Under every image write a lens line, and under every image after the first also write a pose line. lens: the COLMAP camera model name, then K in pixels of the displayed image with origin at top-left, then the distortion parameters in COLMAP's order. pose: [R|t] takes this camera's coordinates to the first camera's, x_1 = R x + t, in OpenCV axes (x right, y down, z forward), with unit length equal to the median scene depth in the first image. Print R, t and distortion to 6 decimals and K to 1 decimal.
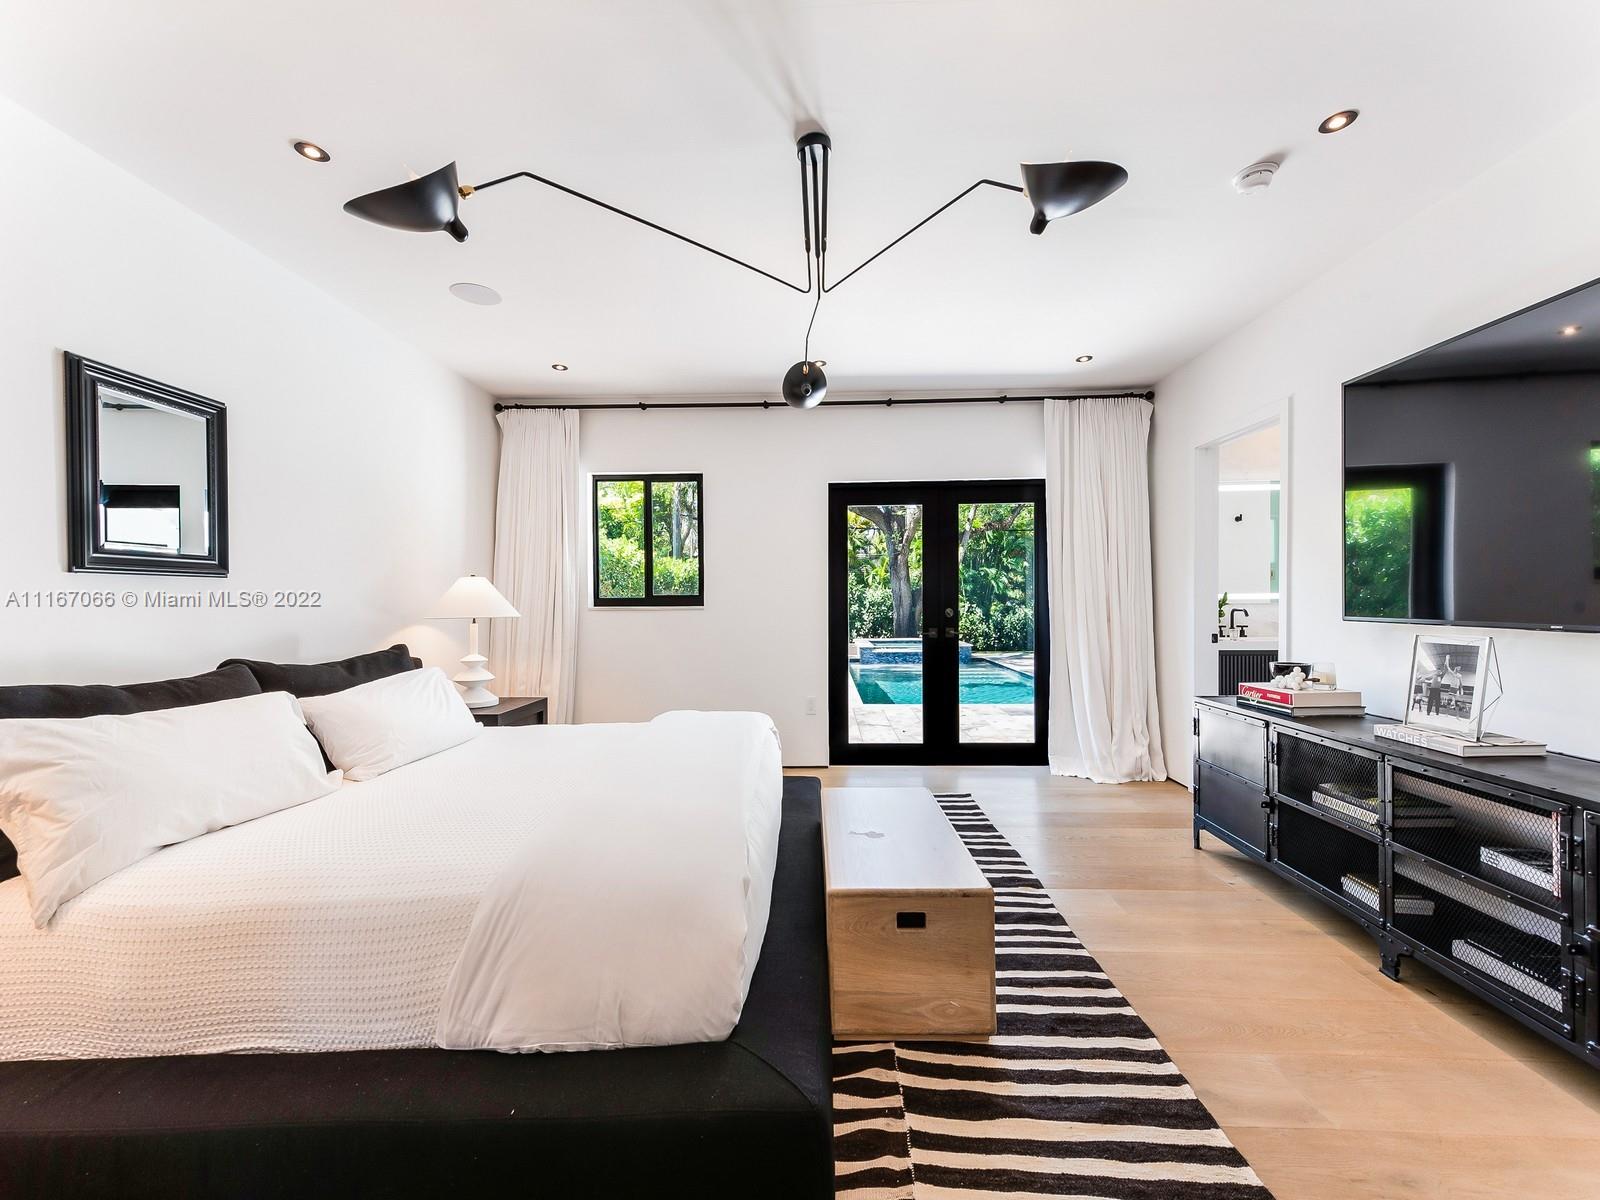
lens RADIAL K [[627.4, 0, 800.0], [0, 627.4, 600.0], [0, 0, 1]] dist [0.019870, -0.000204]
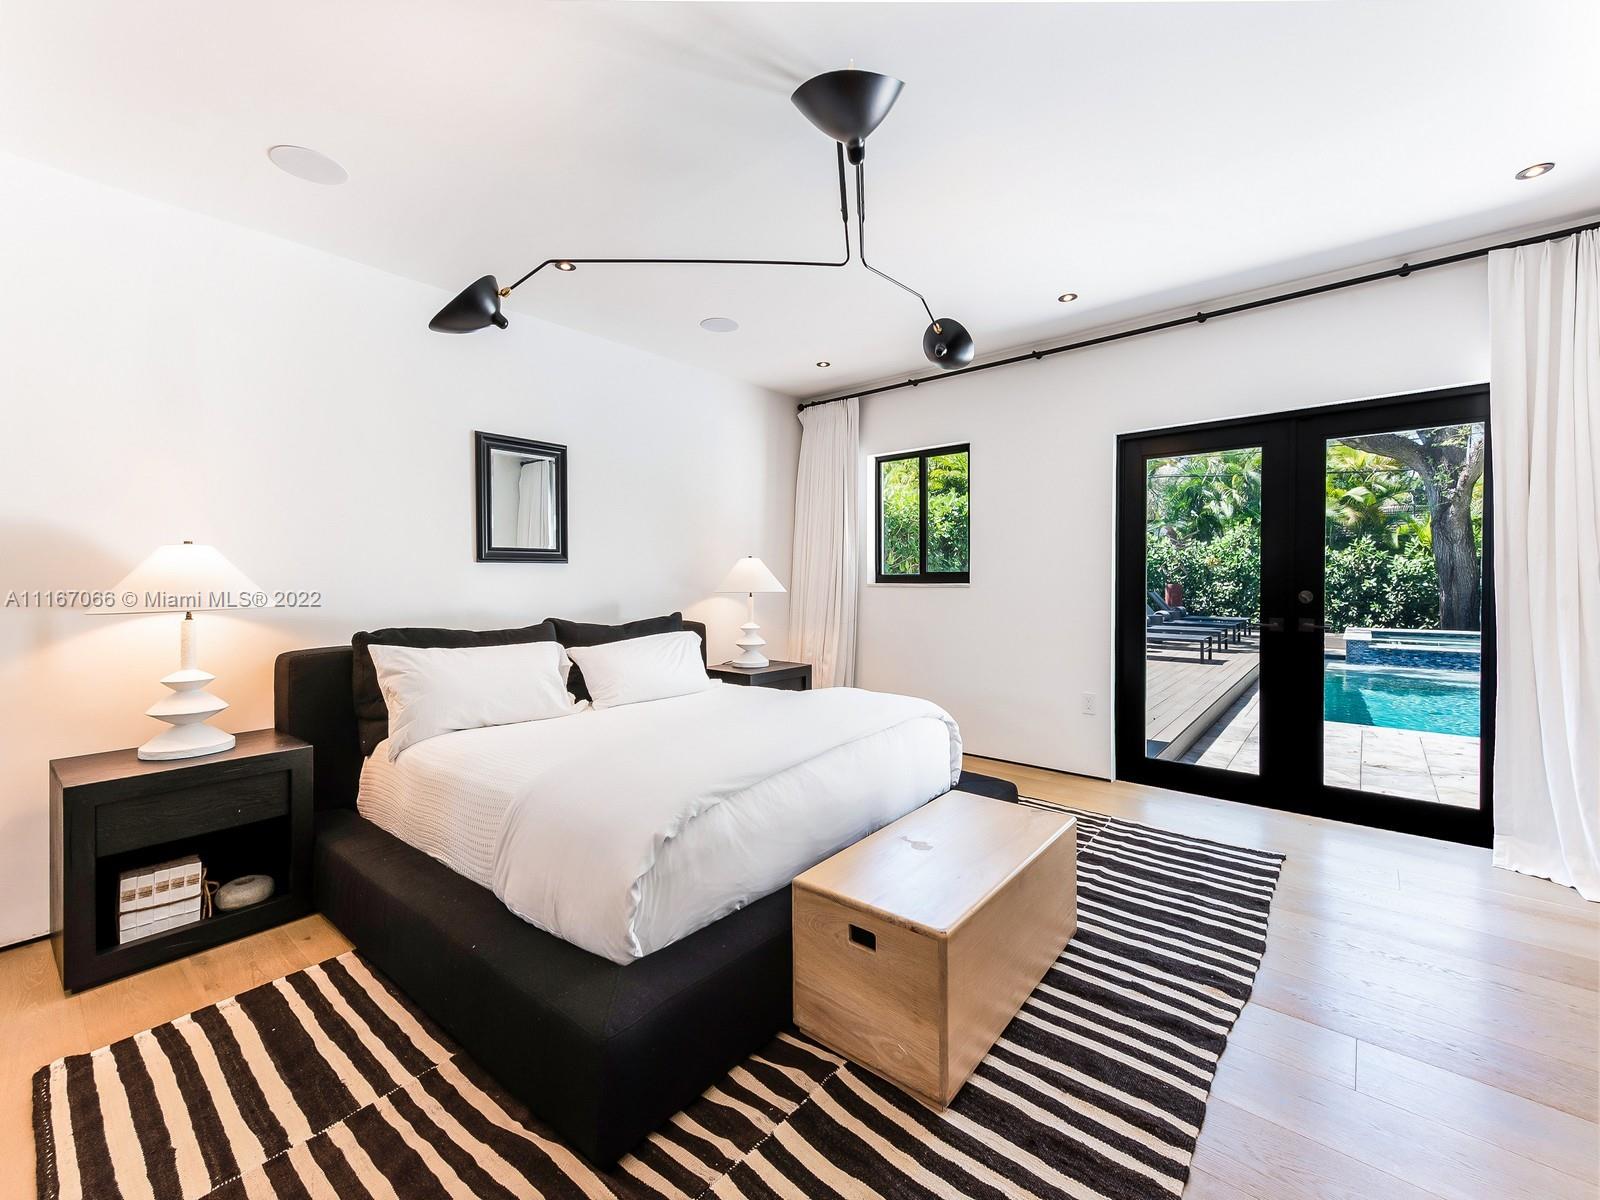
lens RADIAL K [[650.3, 0, 801.5], [0, 650.3, 579.3], [0, 0, 1]] dist [0.032007, -0.008407]
pose [[0.788061, 0.007132, -0.615556, 0.288636], [0.000019, 0.999933, 0.011610, -0.009480], [0.615597, -0.009162, 0.788008, 0.083777]]
